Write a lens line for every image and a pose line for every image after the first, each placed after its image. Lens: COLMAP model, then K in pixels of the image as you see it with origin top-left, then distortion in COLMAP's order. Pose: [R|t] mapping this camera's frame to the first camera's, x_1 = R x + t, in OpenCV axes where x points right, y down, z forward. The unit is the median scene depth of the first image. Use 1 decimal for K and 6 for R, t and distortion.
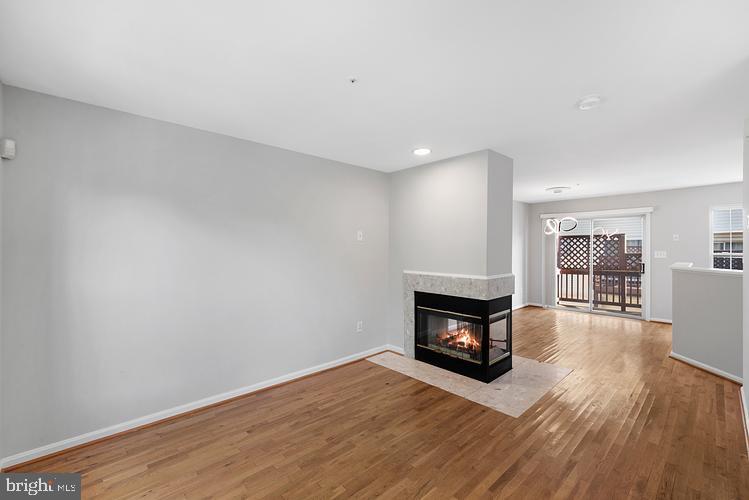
lens RADIAL K [[325.8, 0, 374.5], [0, 325.8, 250.0], [0, 0, 1]] dist [-0.000286, -0.000241]
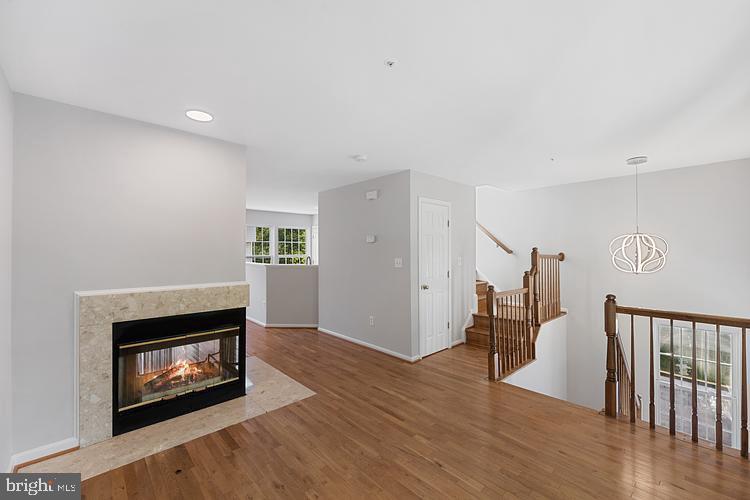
lens RADIAL K [[304.6, 0, 384.8], [0, 304.6, 250.8], [0, 0, 1]] dist [-0.000103, 0.000019]
pose [[-0.025655, 0.003249, 0.999666, -0.554933], [0.012185, 0.999921, -0.002937, 0.001626], [-0.999597, 0.012105, -0.025692, 0.633306]]
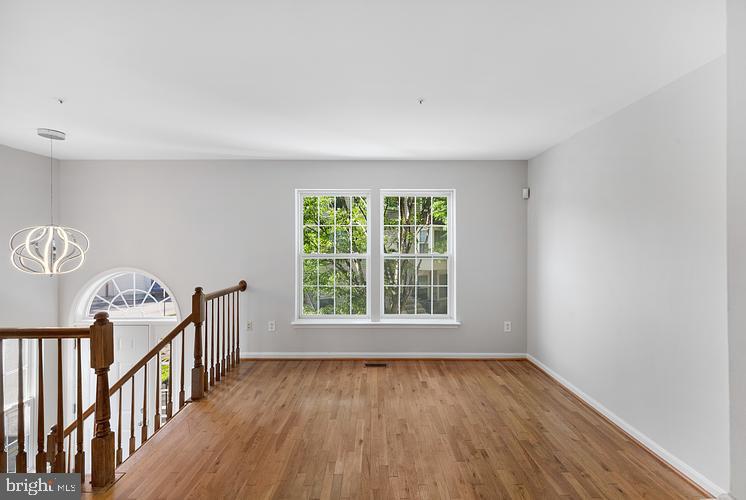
lens RADIAL K [[316.6, 0, 381.6], [0, 316.6, 245.6], [0, 0, 1]] dist [0.002137, 0.000023]
pose [[-0.663044, 0.004566, -0.748566, 0.526096], [-0.004009, 0.999945, 0.009651, -0.008928], [0.748569, 0.009400, -0.662990, 1.000329]]
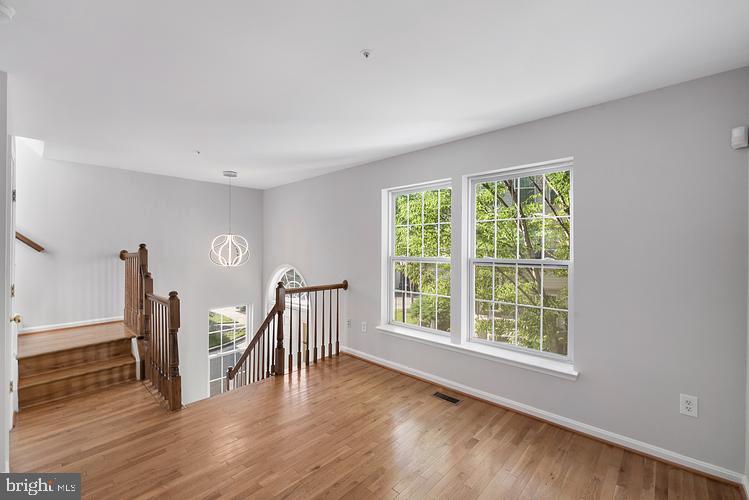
lens RADIAL K [[325.8, 0, 374.5], [0, 325.8, 250.0], [0, 0, 1]] dist [-0.000286, -0.000241]
pose [[-0.996294, -0.002443, -0.085983, -0.012797], [-0.003591, 0.999906, 0.013203, -0.002850], [0.085943, 0.013463, -0.996209, 1.140141]]
